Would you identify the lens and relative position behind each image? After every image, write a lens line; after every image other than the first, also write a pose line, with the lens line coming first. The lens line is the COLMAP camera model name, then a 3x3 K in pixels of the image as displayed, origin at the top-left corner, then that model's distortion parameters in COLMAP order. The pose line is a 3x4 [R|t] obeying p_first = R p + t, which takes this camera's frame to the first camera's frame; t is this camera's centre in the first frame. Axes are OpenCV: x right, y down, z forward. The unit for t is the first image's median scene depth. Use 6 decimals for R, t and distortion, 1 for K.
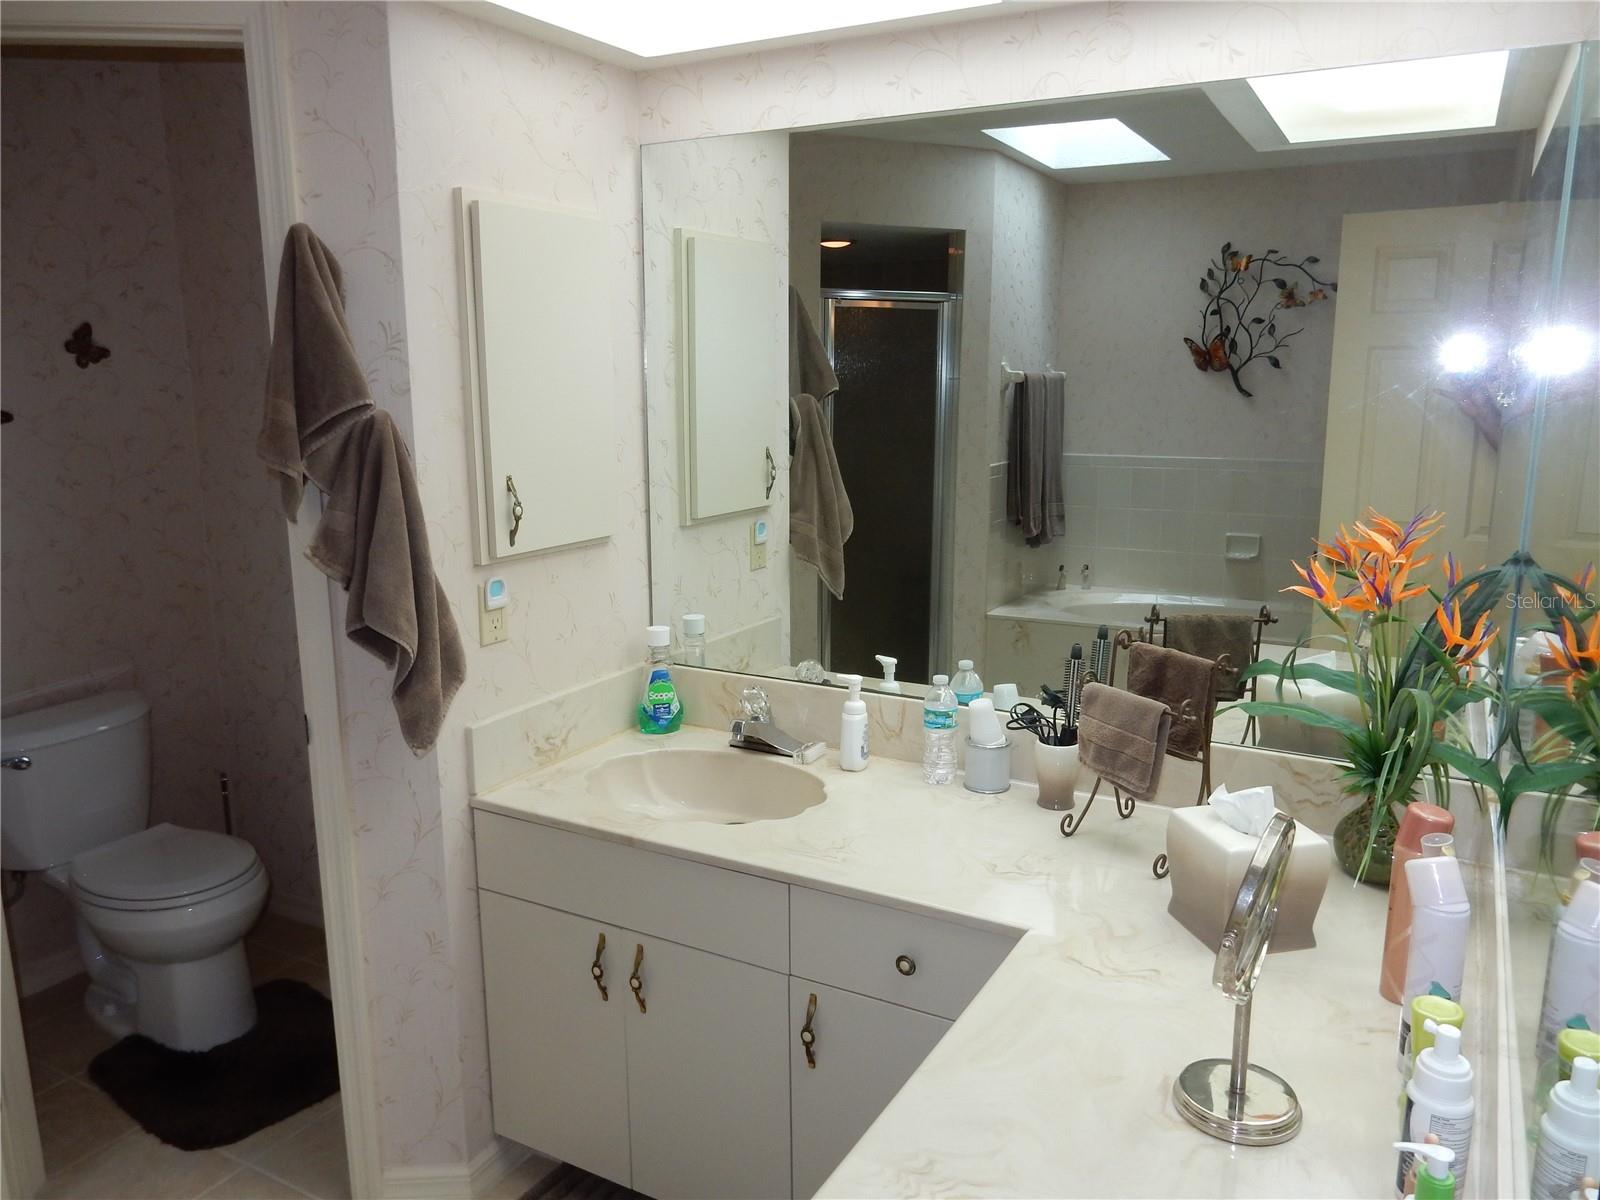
lens RADIAL K [[1174.5, 0, 805.9], [0, 1174.5, 599.1], [0, 0, 1]] dist [-0.011112, 0.004961]
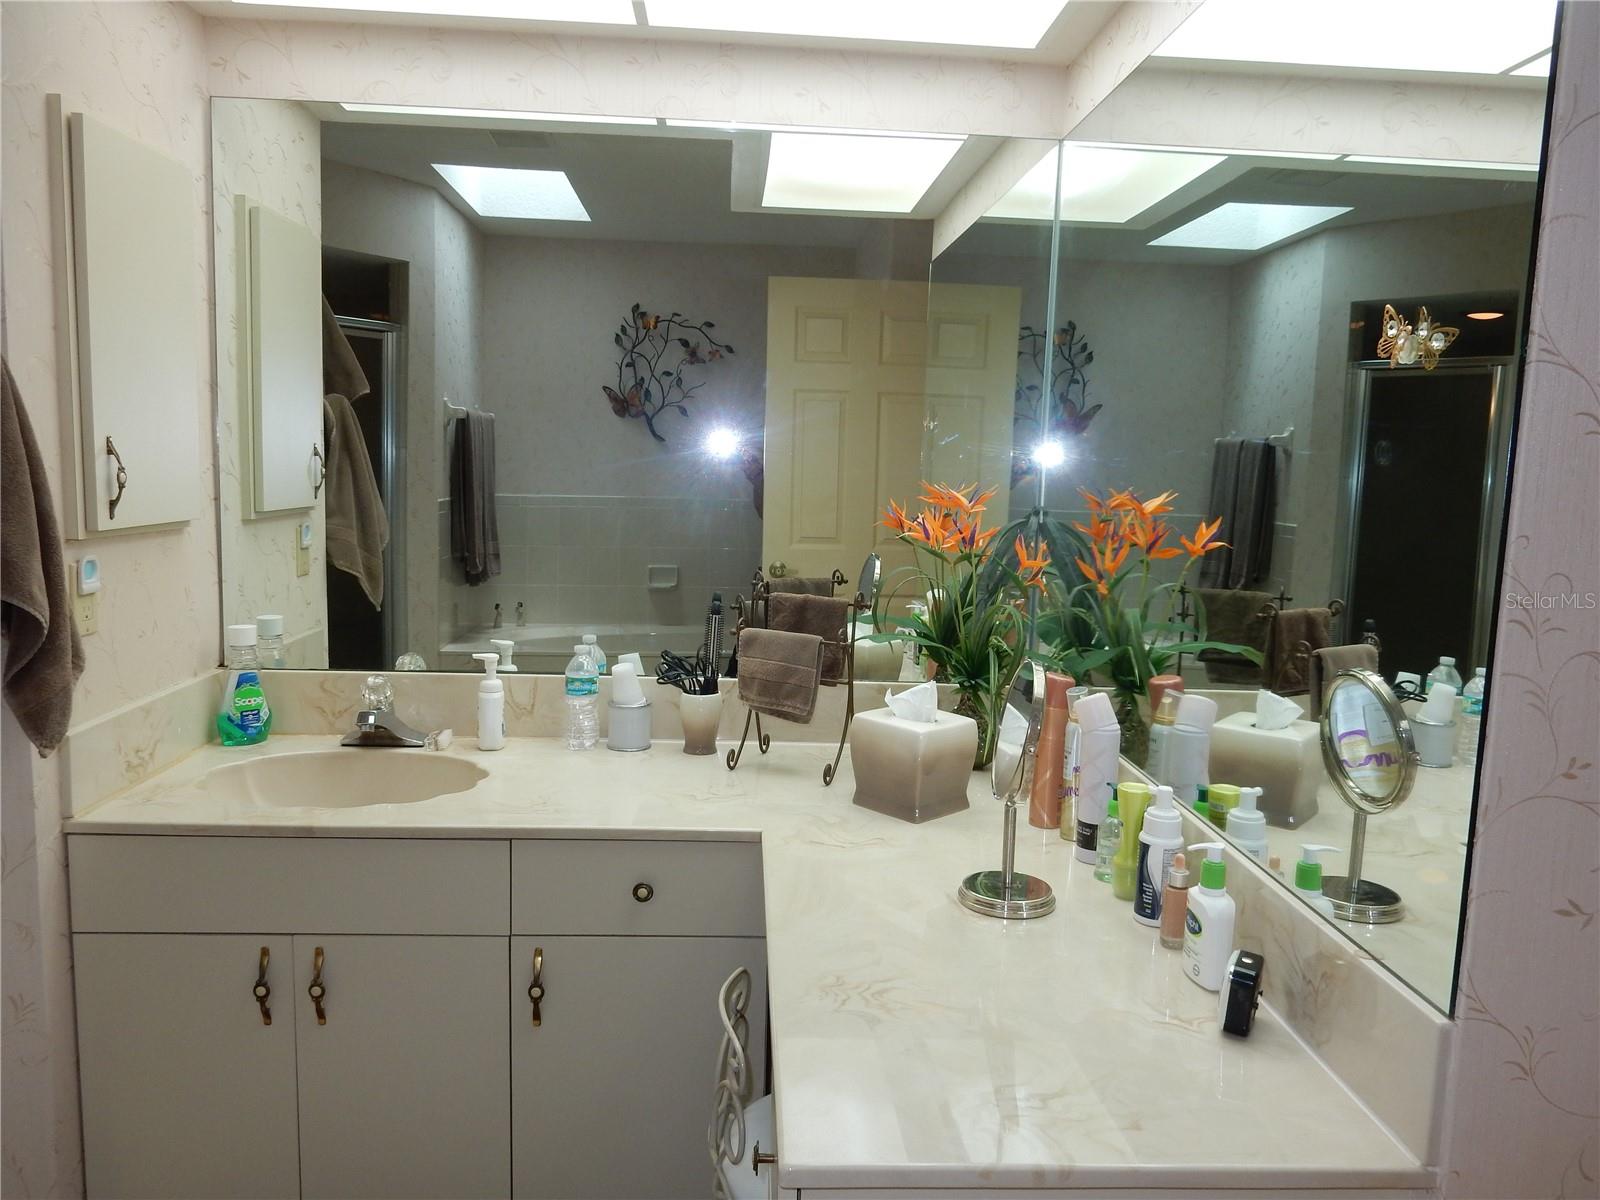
lens RADIAL K [[1174.5, 0, 805.9], [0, 1174.5, 599.1], [0, 0, 1]] dist [-0.011112, 0.004961]
pose [[0.843378, -0.037751, 0.535993, -0.255231], [0.072442, 0.996410, -0.043808, 0.078774], [-0.532415, 0.075775, 0.843085, 0.010973]]
